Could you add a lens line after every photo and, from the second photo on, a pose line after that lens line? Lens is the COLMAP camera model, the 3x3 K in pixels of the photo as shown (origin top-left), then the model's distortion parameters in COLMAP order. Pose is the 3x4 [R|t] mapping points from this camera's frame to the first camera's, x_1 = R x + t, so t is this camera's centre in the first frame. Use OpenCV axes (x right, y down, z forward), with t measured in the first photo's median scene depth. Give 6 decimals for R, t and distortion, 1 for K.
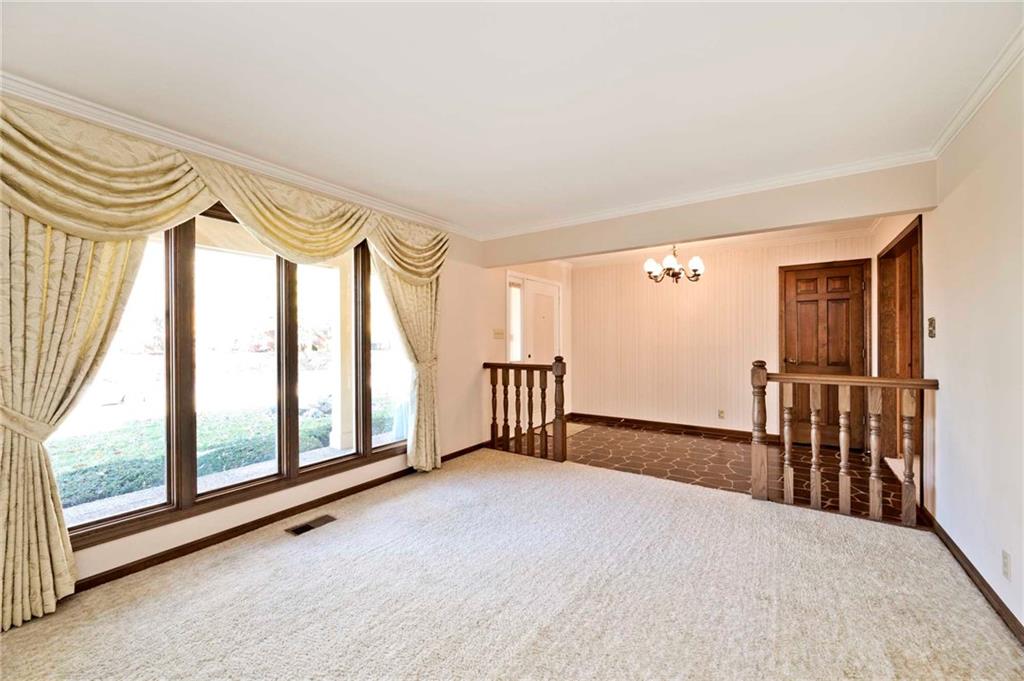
lens RADIAL K [[405.1, 0, 512.0], [0, 405.1, 340.5], [0, 0, 1]] dist [0.010831, -0.000017]
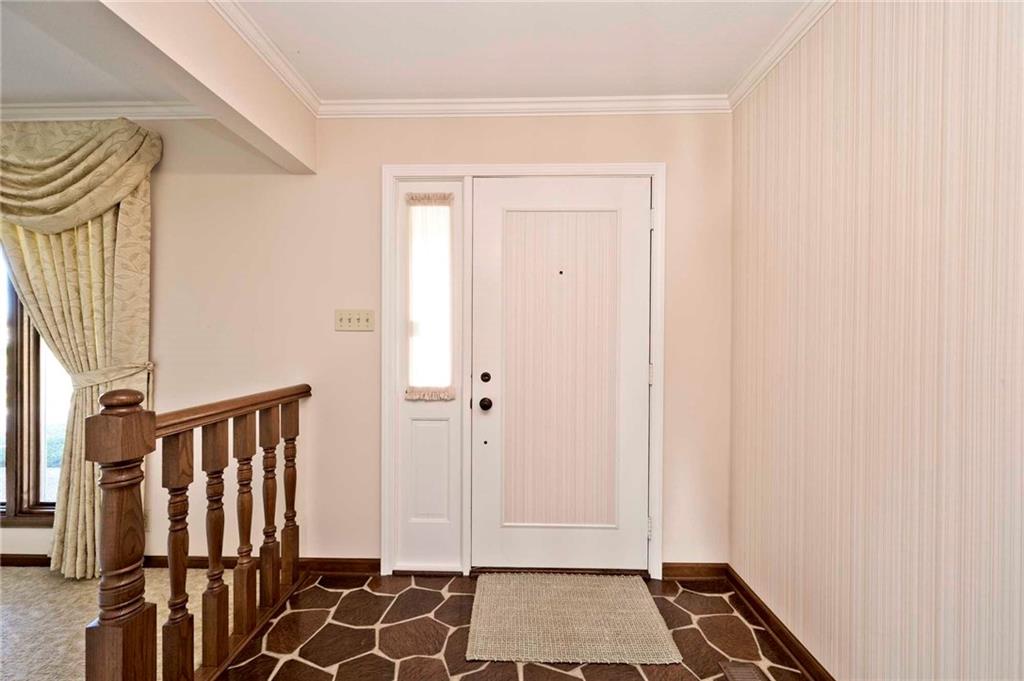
lens RADIAL K [[413.3, 0, 512.0], [0, 413.3, 340.5], [0, 0, 1]] dist [0.002854, 0.000388]
pose [[0.540534, 0.015013, -0.841188, 0.584733], [-0.005791, 0.999883, 0.014123, -0.004098], [0.841302, -0.002763, 0.540558, 1.240839]]
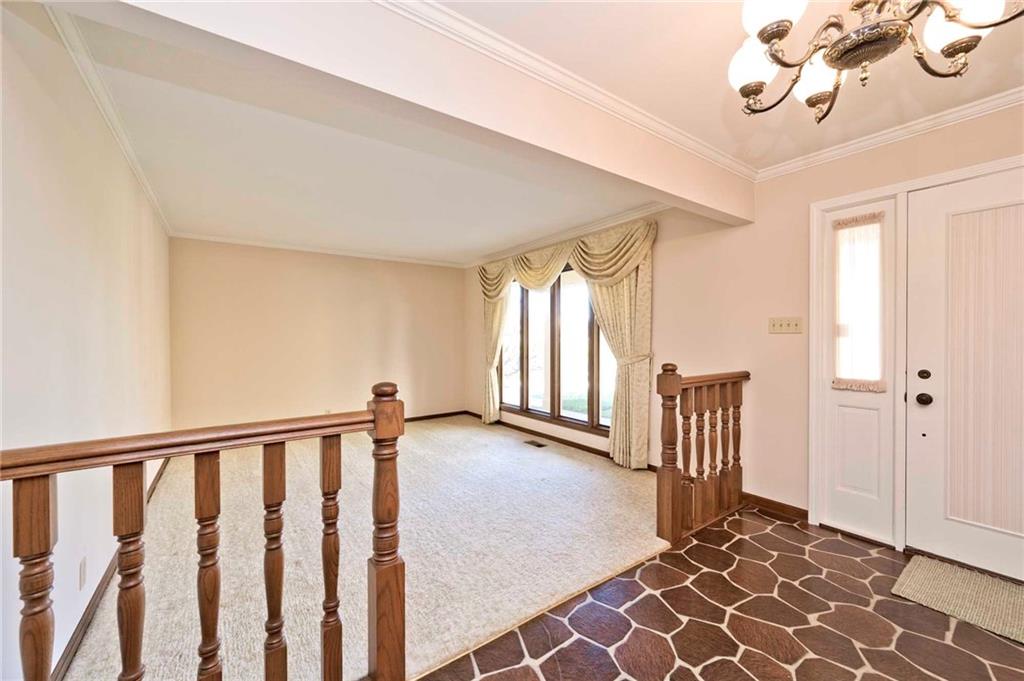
lens RADIAL K [[396.9, 0, 512.0], [0, 396.9, 340.5], [0, 0, 1]] dist [-0.006529, 0.000049]
pose [[-0.352992, 0.013159, -0.935534, 0.859047], [0.006565, 0.999911, 0.011587, -0.006799], [0.935603, -0.002051, -0.353047, 1.148757]]
